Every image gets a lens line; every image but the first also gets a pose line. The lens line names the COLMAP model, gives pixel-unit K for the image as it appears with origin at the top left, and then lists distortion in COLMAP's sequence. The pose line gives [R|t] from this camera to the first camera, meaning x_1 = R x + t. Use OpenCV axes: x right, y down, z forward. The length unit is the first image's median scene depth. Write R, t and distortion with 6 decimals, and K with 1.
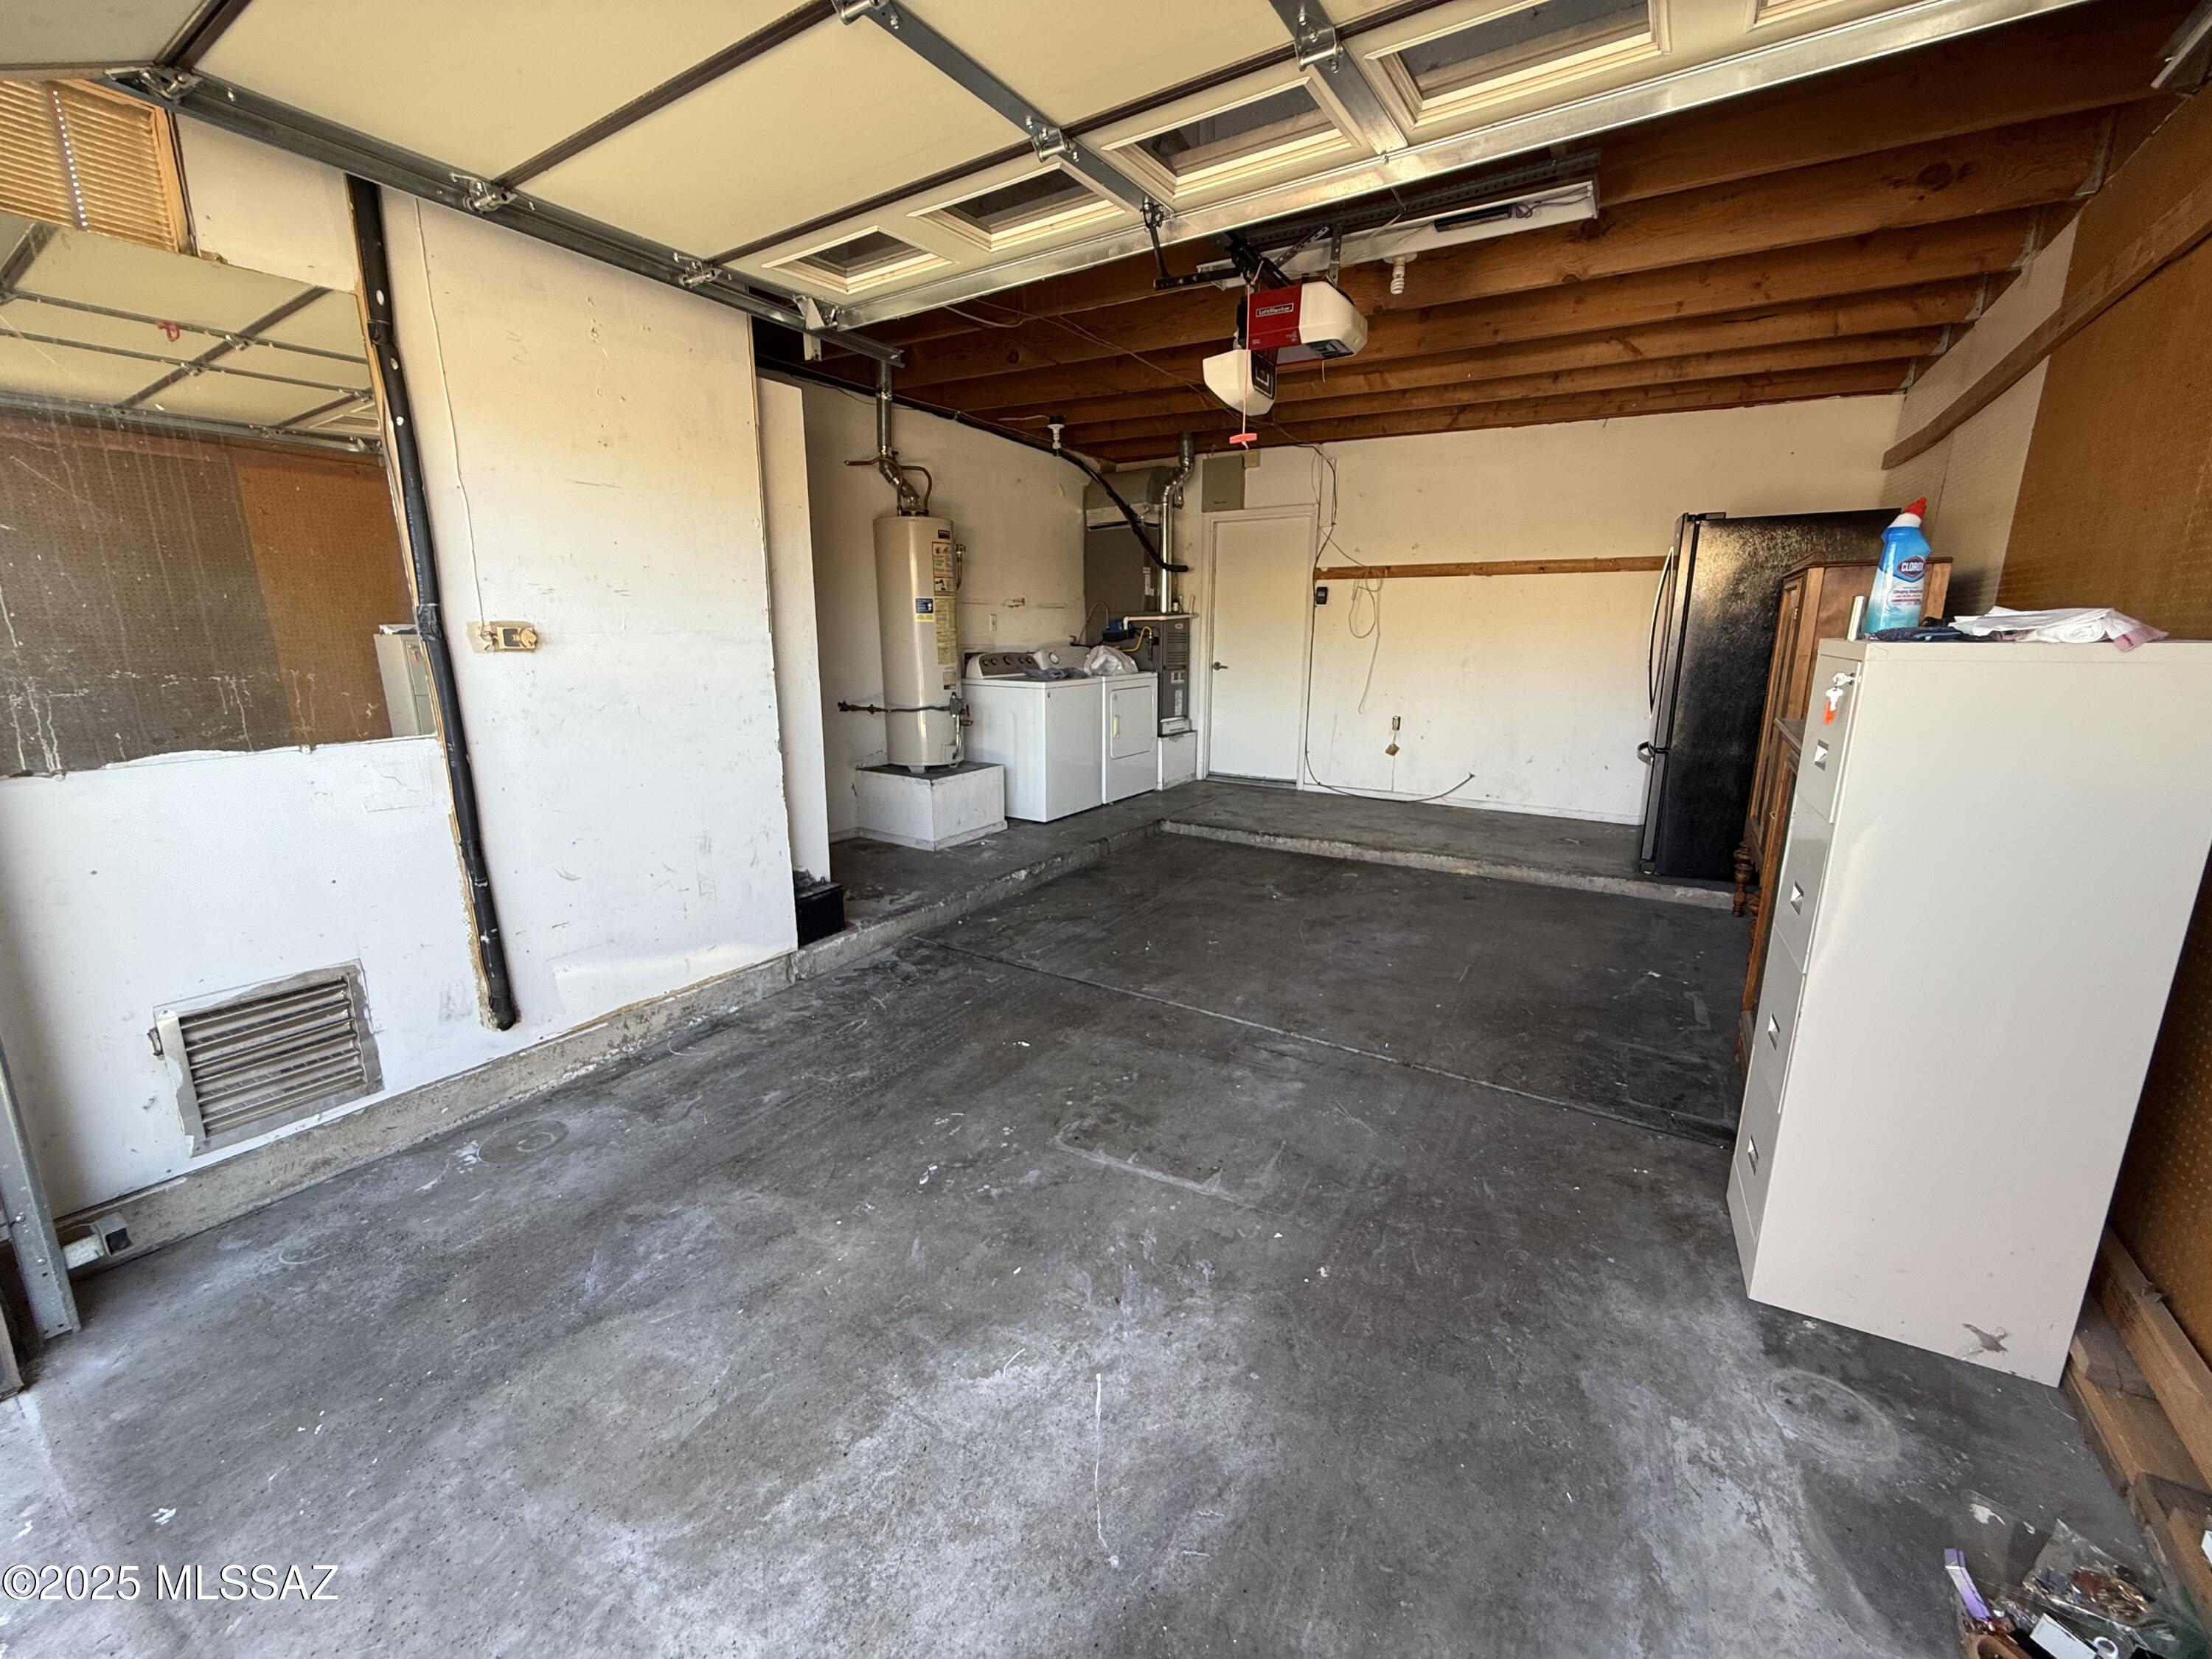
lens RADIAL K [[888.9, 0, 1106.0], [0, 888.9, 829.5], [0, 0, 1]] dist [-0.000057, 0.000005]
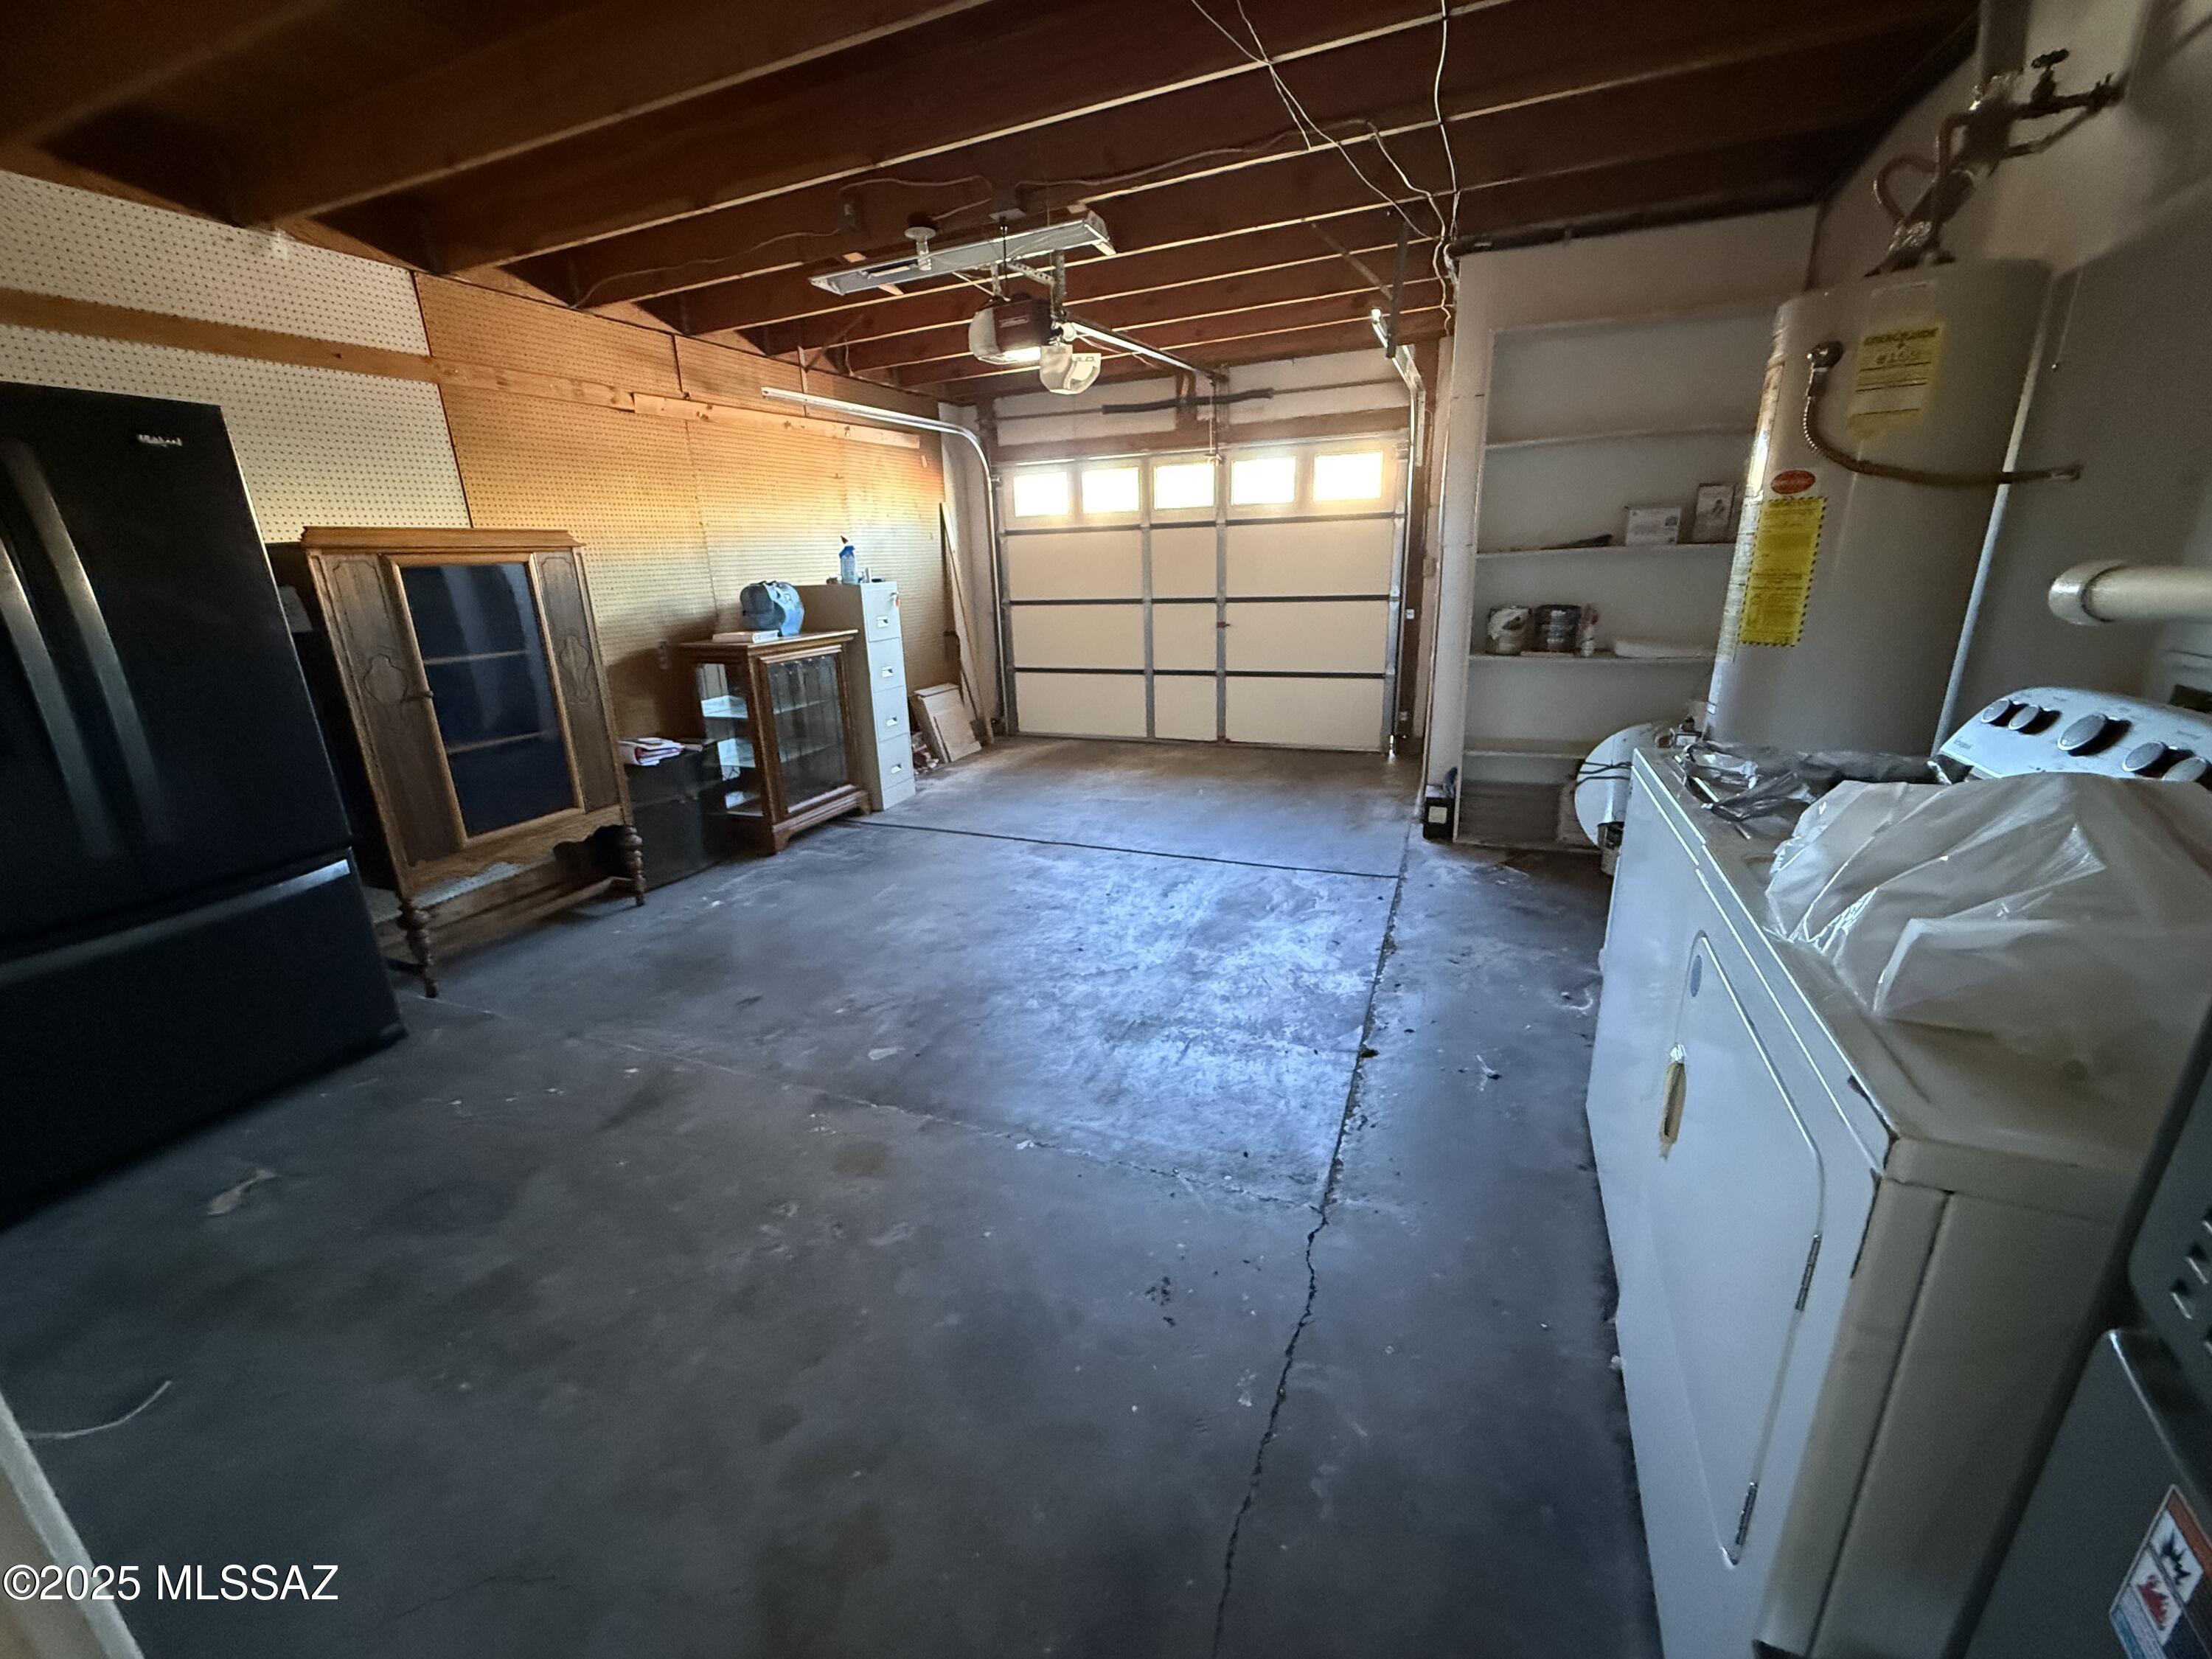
lens RADIAL K [[888.9, 0, 1106.0], [0, 888.9, 829.5], [0, 0, 1]] dist [-0.000057, 0.000005]
pose [[-0.983275, 0.088944, -0.158930, 0.252457], [-0.003178, 0.864125, 0.503267, -0.415558], [0.182098, 0.495355, -0.849390, 1.691630]]
